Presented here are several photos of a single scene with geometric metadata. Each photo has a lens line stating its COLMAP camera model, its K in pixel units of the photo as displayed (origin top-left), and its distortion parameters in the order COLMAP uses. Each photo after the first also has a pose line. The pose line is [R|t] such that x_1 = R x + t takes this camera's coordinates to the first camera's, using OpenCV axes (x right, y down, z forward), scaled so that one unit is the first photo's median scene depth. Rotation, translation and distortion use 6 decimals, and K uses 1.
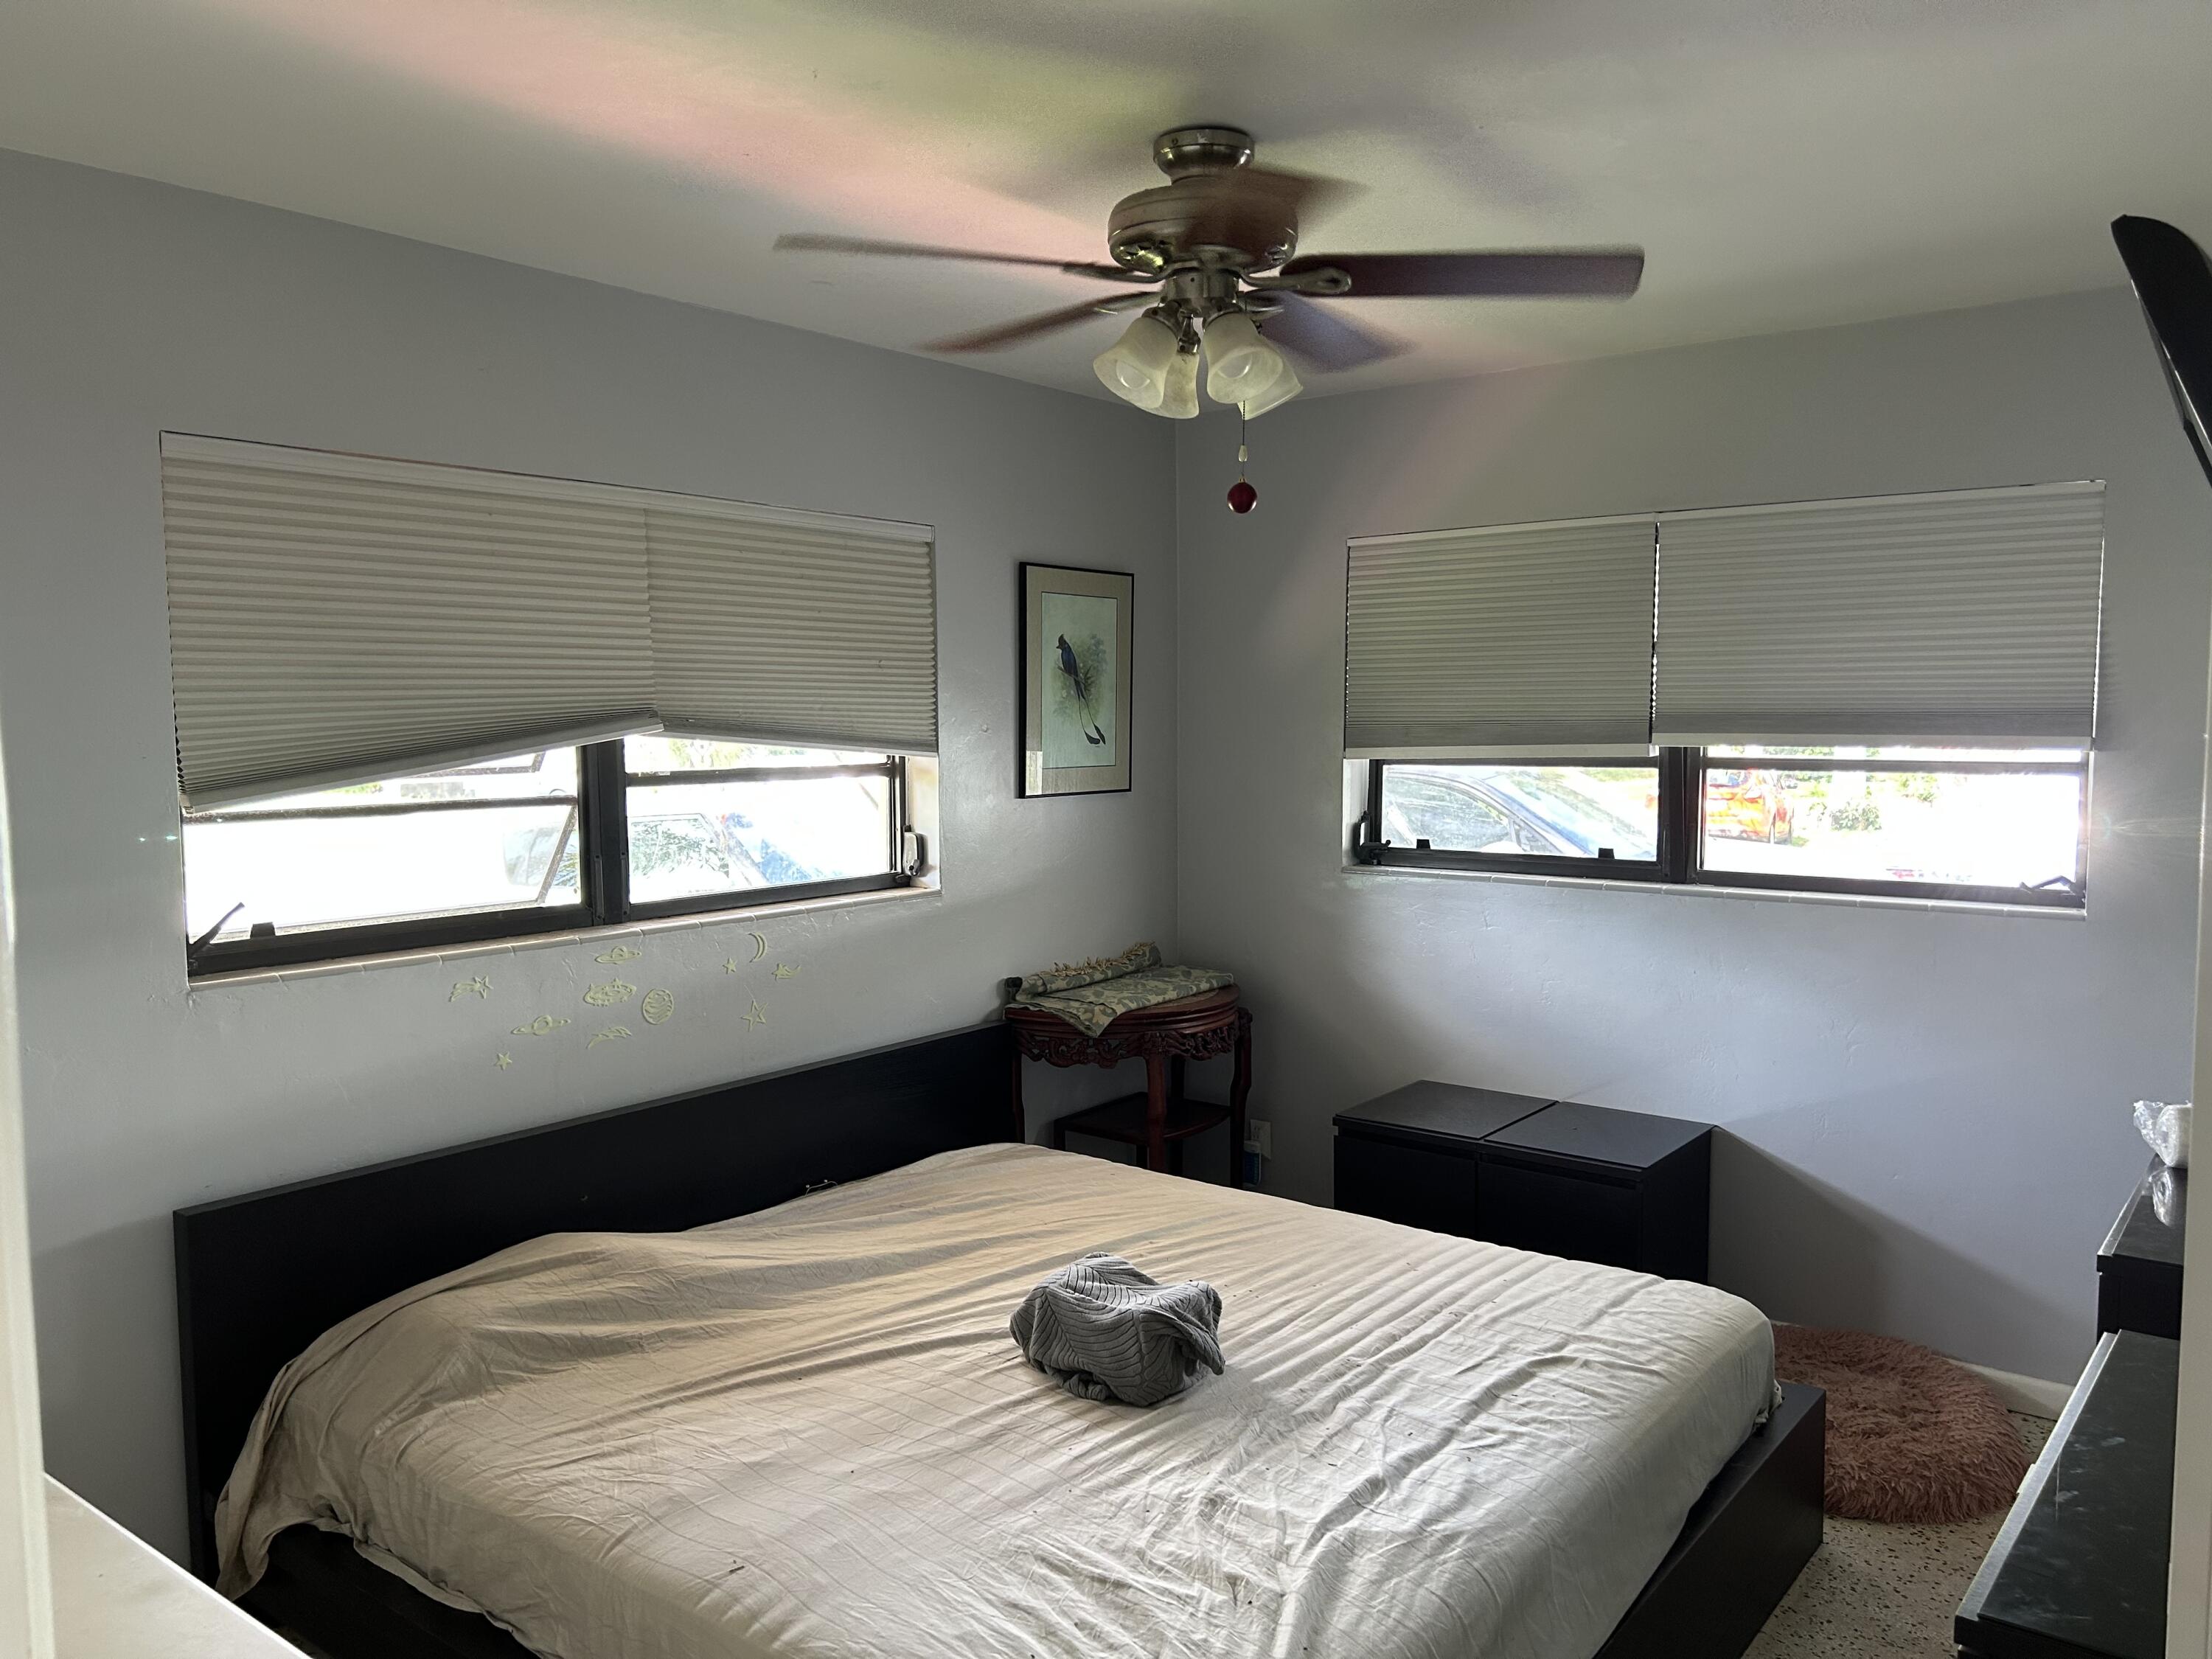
lens RADIAL K [[1642.8, 0, 1106.0], [0, 1642.8, 829.5], [0, 0, 1]] dist [-0.002179, -0.000250]
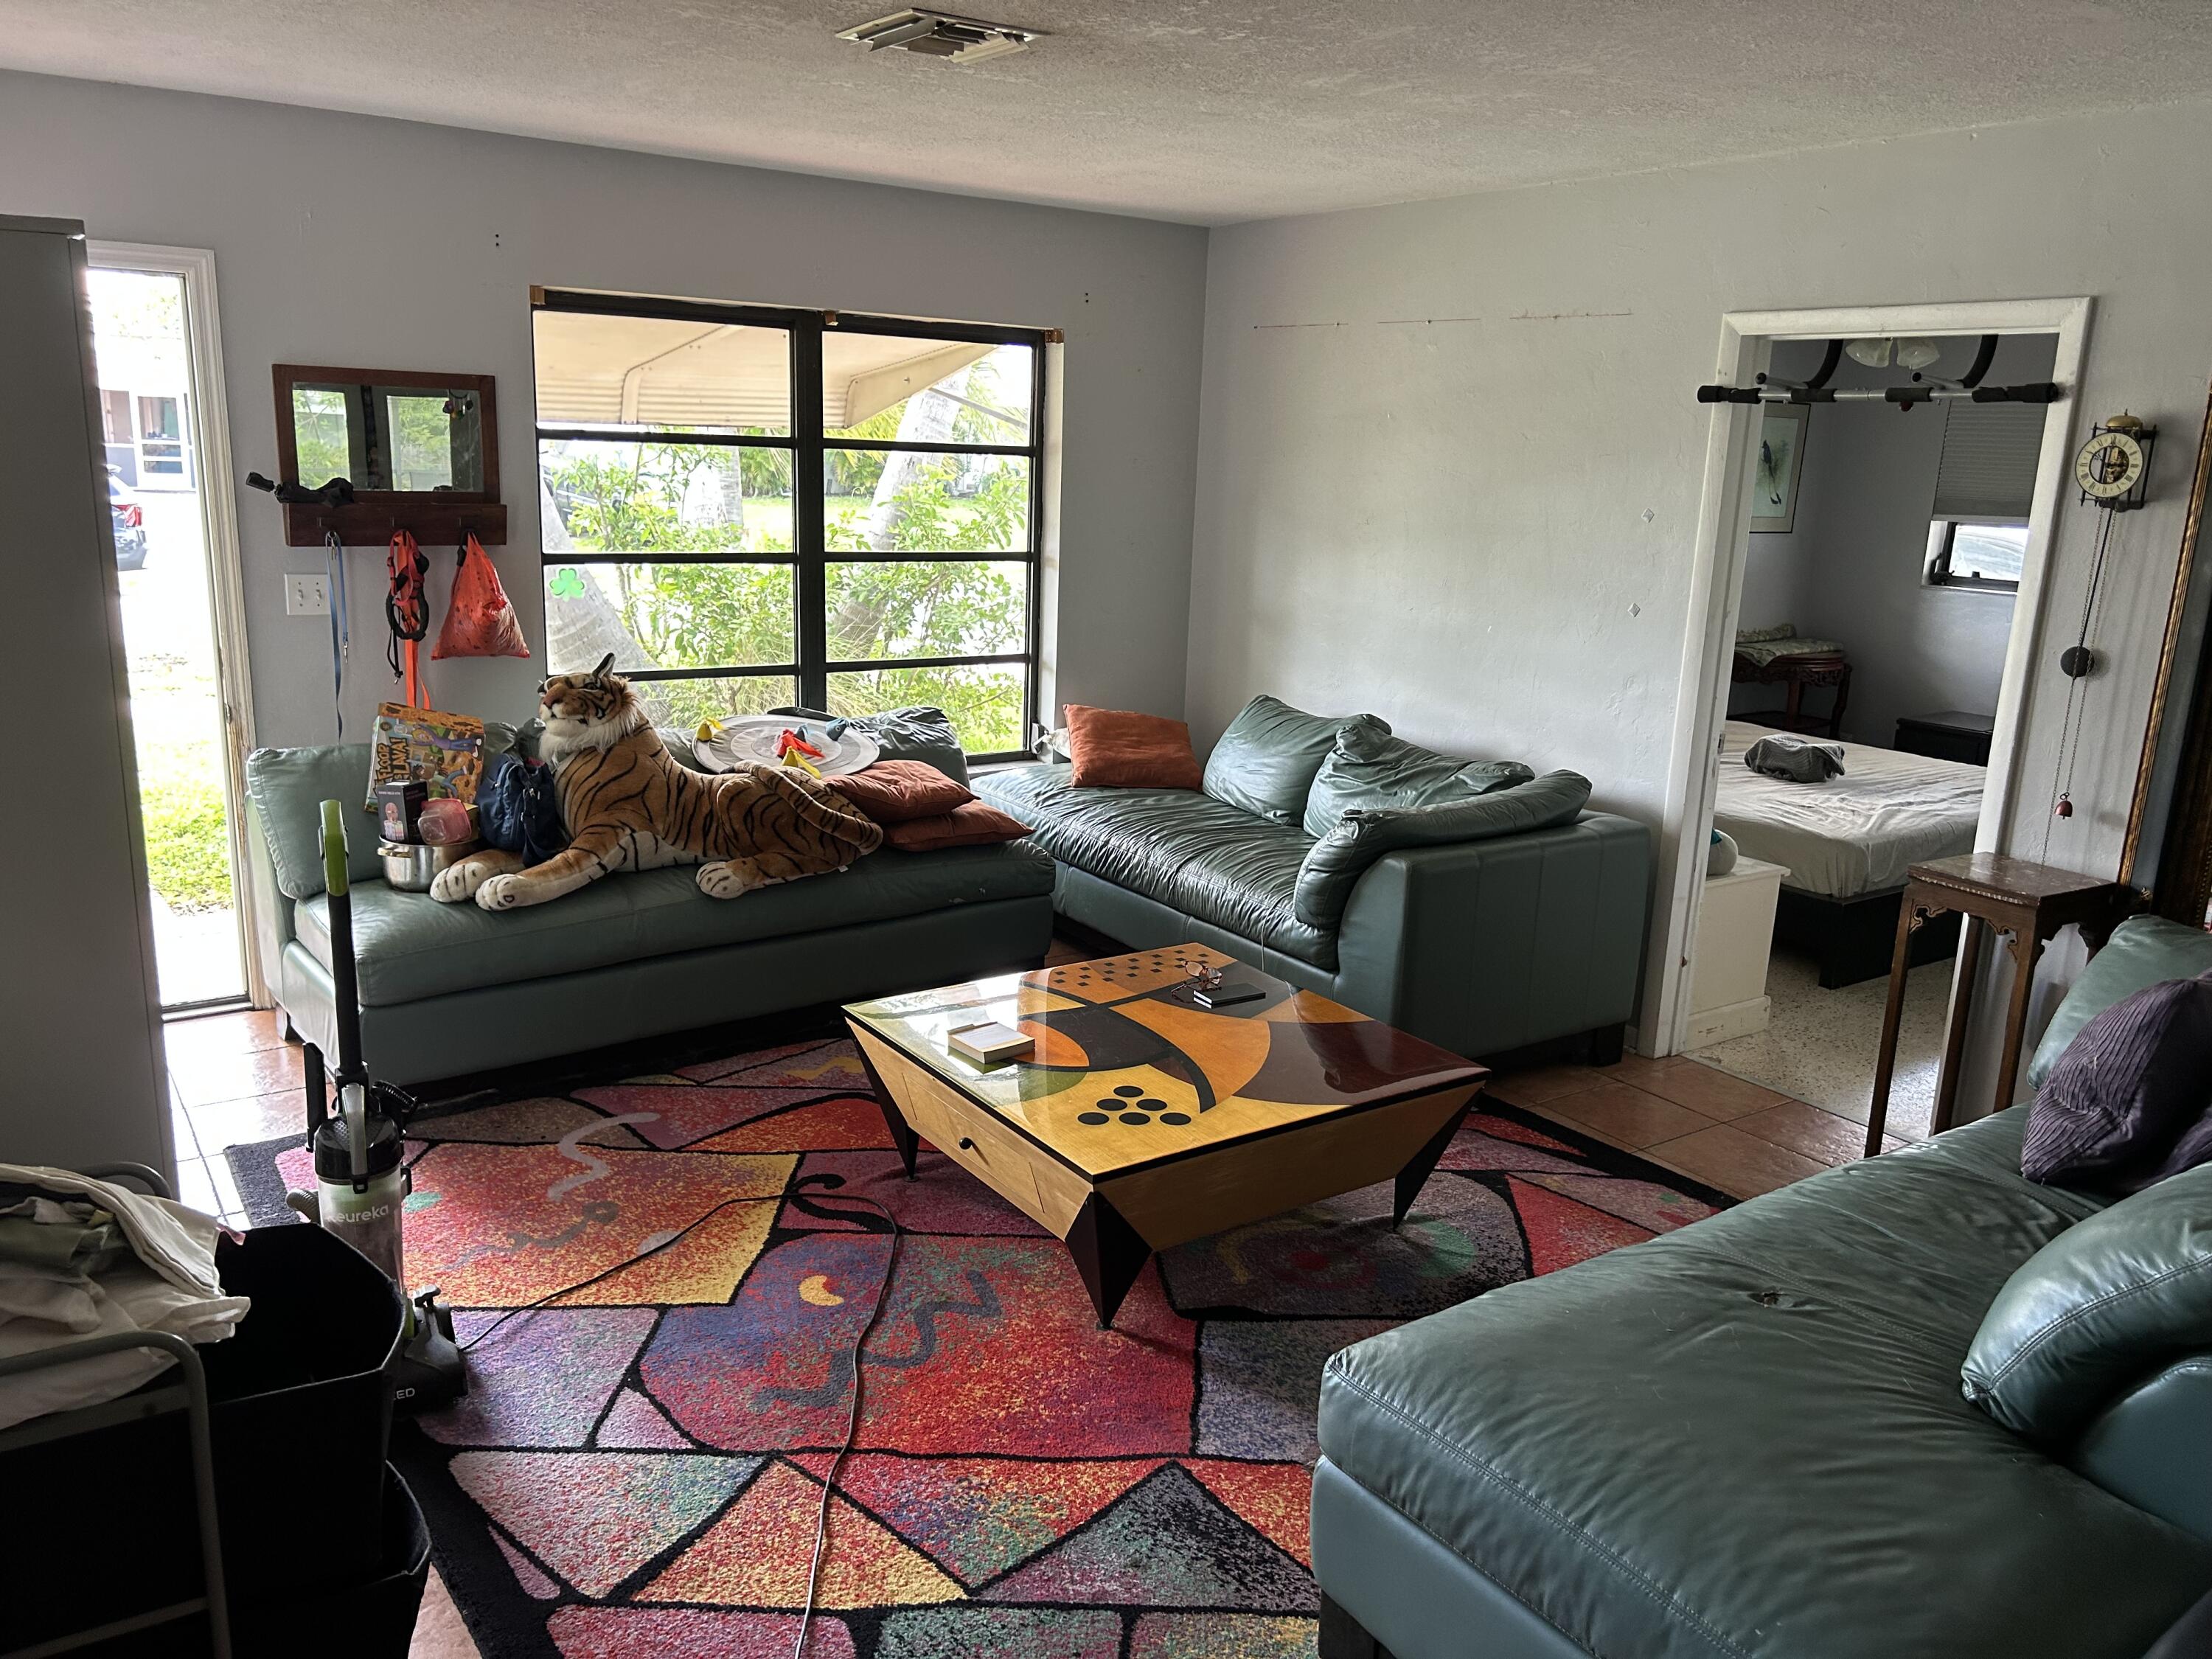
lens RADIAL K [[1670.9, 0, 1106.0], [0, 1670.9, 829.5], [0, 0, 1]] dist [0.003008, 0.000438]
pose [[0.953284, 0.108148, -0.282054, -0.149373], [-0.063595, 0.984640, 0.162600, 0.045127], [0.295307, -0.137067, 0.945519, -0.946674]]
